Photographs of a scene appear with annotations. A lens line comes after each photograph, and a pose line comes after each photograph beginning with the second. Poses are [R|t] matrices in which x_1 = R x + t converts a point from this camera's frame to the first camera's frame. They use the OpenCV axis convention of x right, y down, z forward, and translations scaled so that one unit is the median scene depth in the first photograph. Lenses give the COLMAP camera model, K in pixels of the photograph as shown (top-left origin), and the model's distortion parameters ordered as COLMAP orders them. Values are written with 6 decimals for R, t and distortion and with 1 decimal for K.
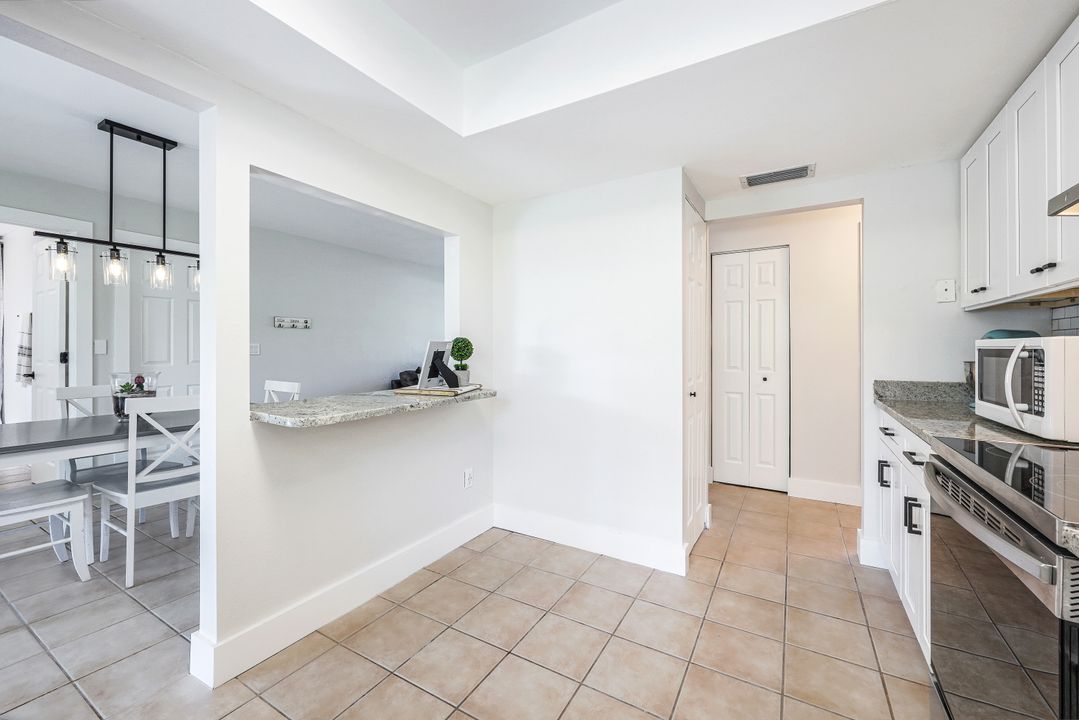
lens RADIAL K [[432.5, 0, 541.2], [0, 432.5, 351.8], [0, 0, 1]] dist [0.000318, -0.000114]
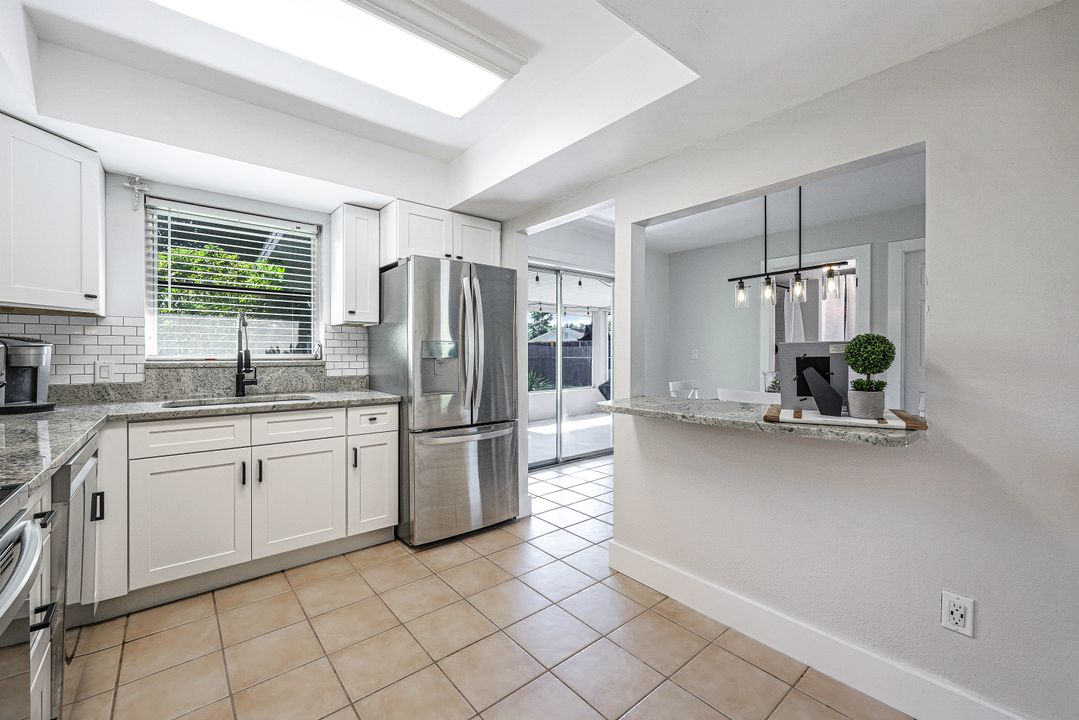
lens RADIAL K [[441.4, 0, 533.3], [0, 441.4, 352.3], [0, 0, 1]] dist [0.001894, -0.000349]
pose [[-0.346956, -0.000862, -0.937881, 0.567994], [-0.003575, 0.999994, 0.000404, -0.007913], [0.937875, 0.003493, -0.346957, 0.847809]]
